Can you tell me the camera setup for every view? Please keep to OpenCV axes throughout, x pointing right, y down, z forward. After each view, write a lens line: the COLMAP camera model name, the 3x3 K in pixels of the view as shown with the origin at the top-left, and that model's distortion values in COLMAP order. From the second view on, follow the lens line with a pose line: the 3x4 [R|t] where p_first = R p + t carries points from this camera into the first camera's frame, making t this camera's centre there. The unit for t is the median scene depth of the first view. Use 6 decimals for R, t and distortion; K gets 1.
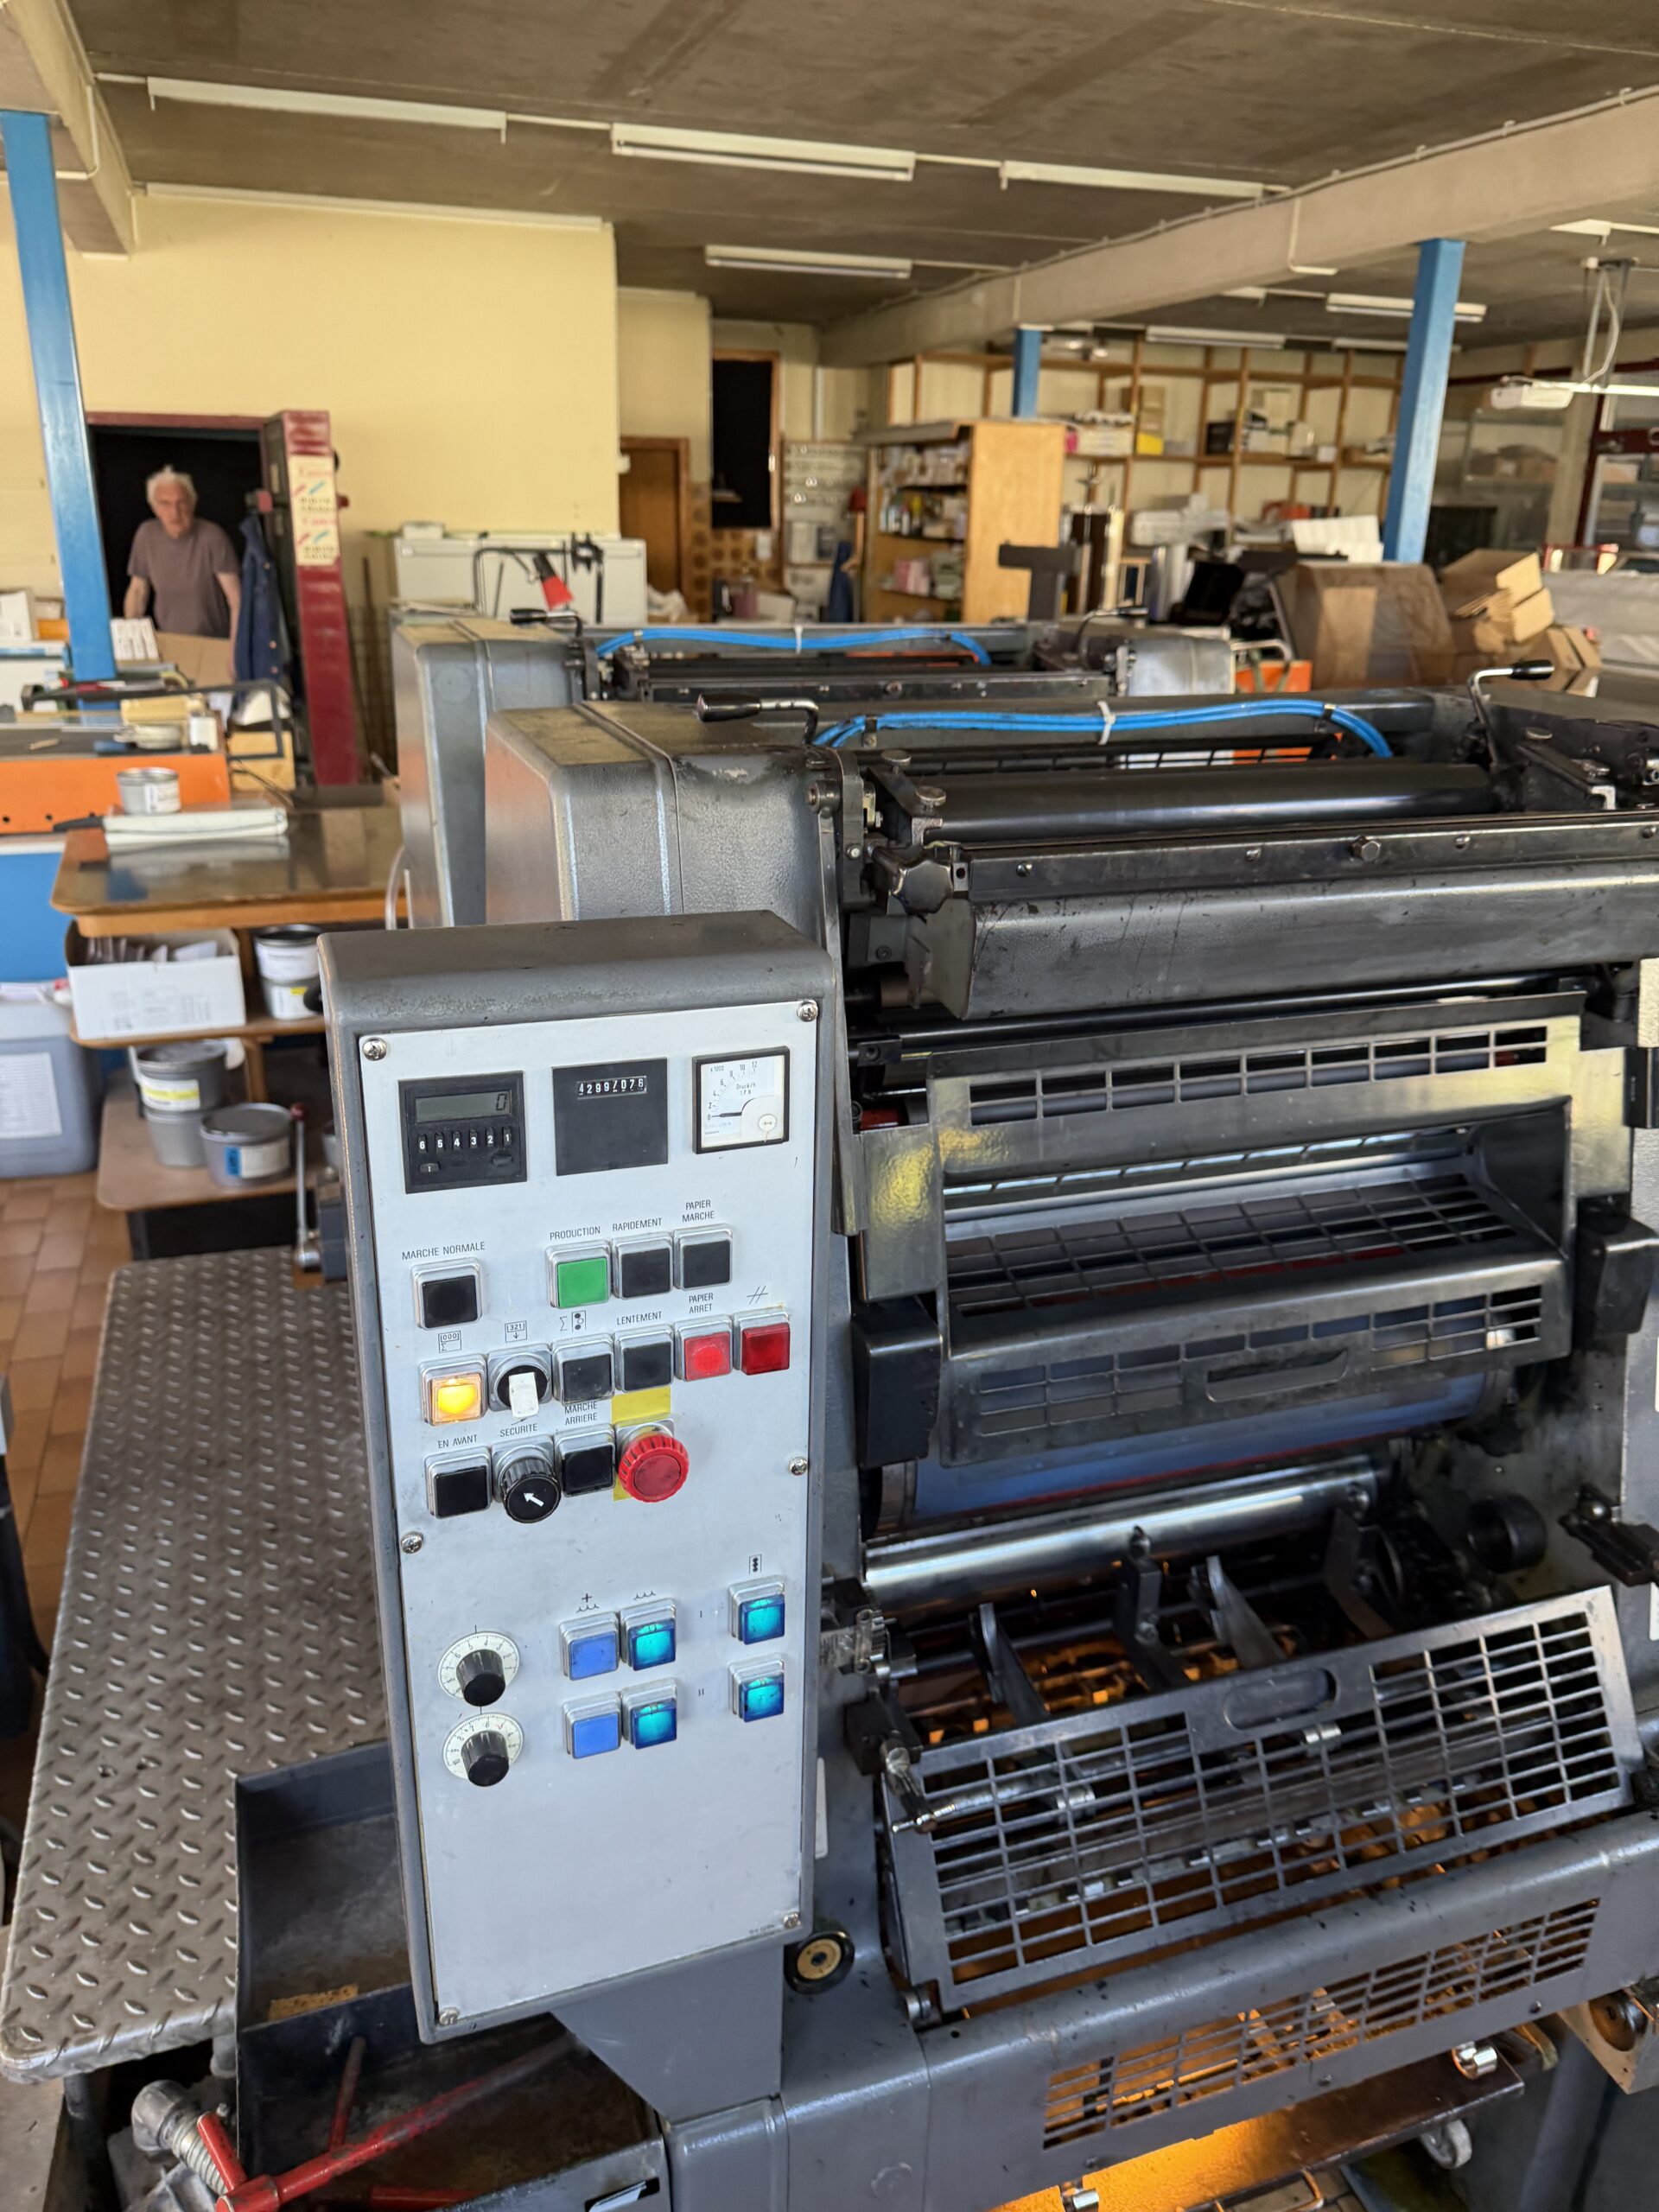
lens RADIAL K [[1571.4, 0, 829.5], [0, 1571.4, 1106.0], [0, 0, 1]] dist [0.014601, -0.032566]
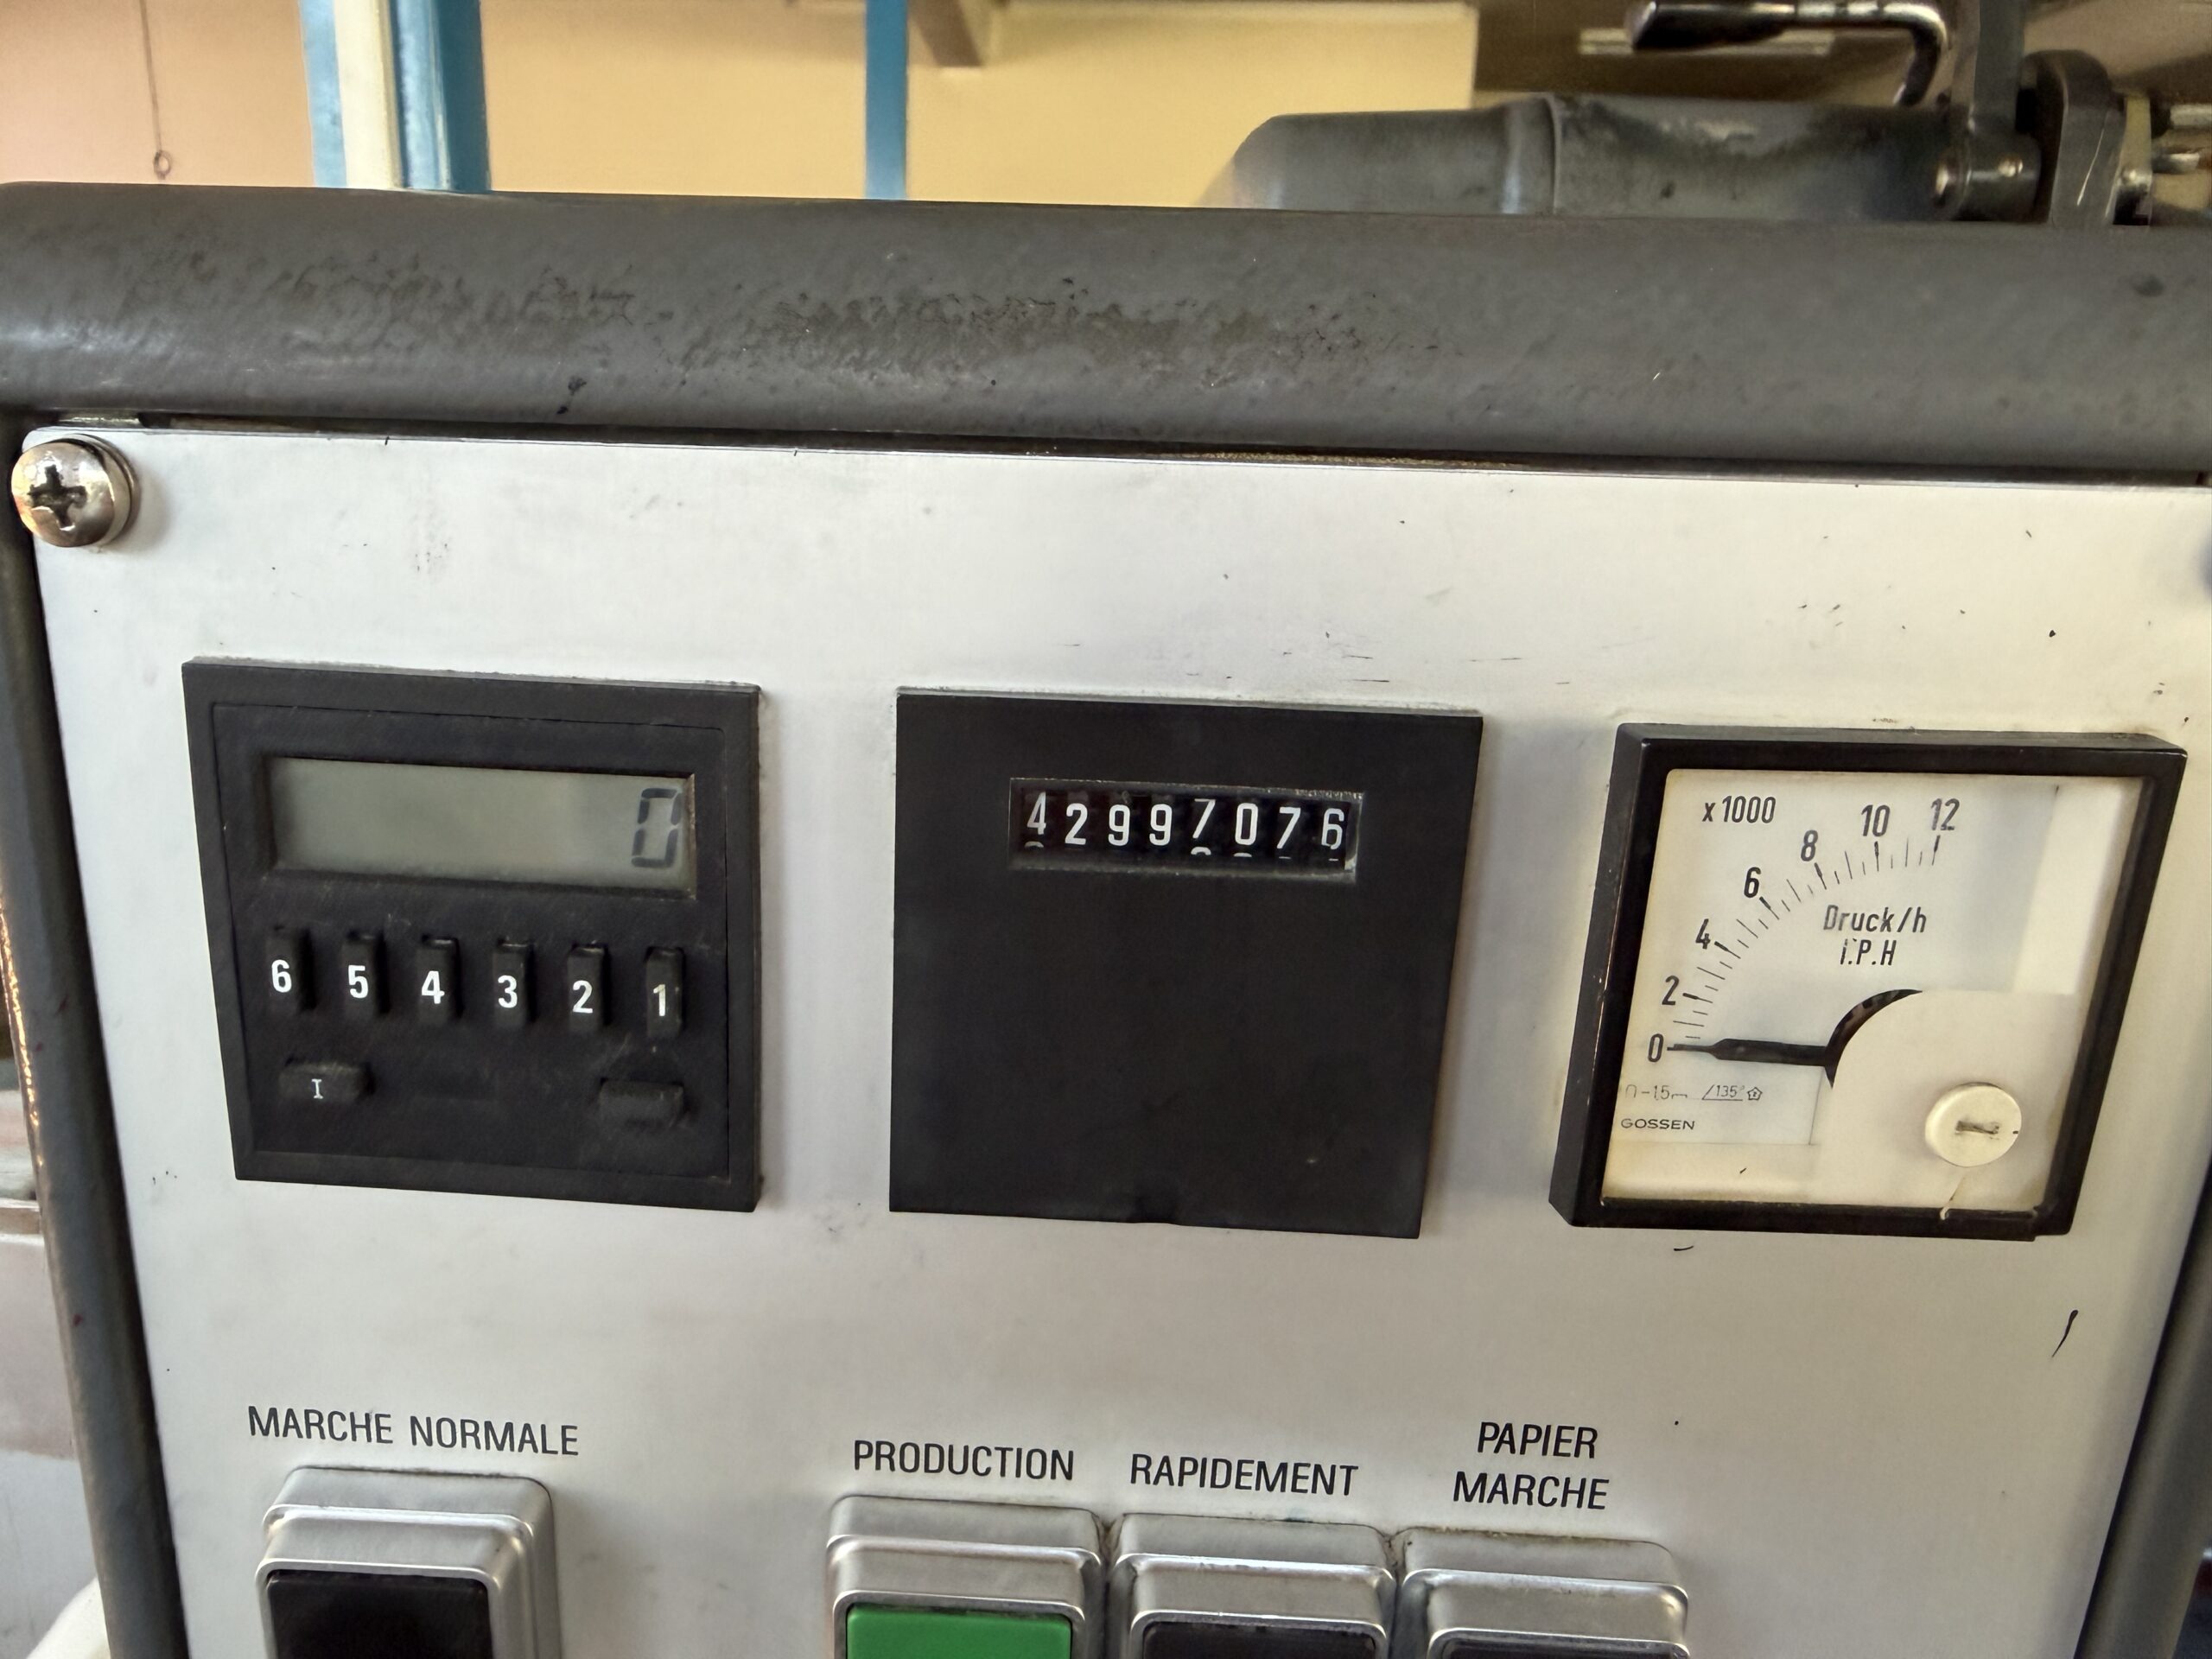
lens RADIAL K [[1674.2, 0, 976.9], [0, 1674.2, 831.2], [0, 0, 1]] dist [-0.000234, -0.002066]
pose [[0.926839, 0.115578, -0.357227, -0.085525], [-0.141180, 0.988899, -0.046345, 0.002068], [0.347905, 0.093388, 0.932867, 0.779782]]
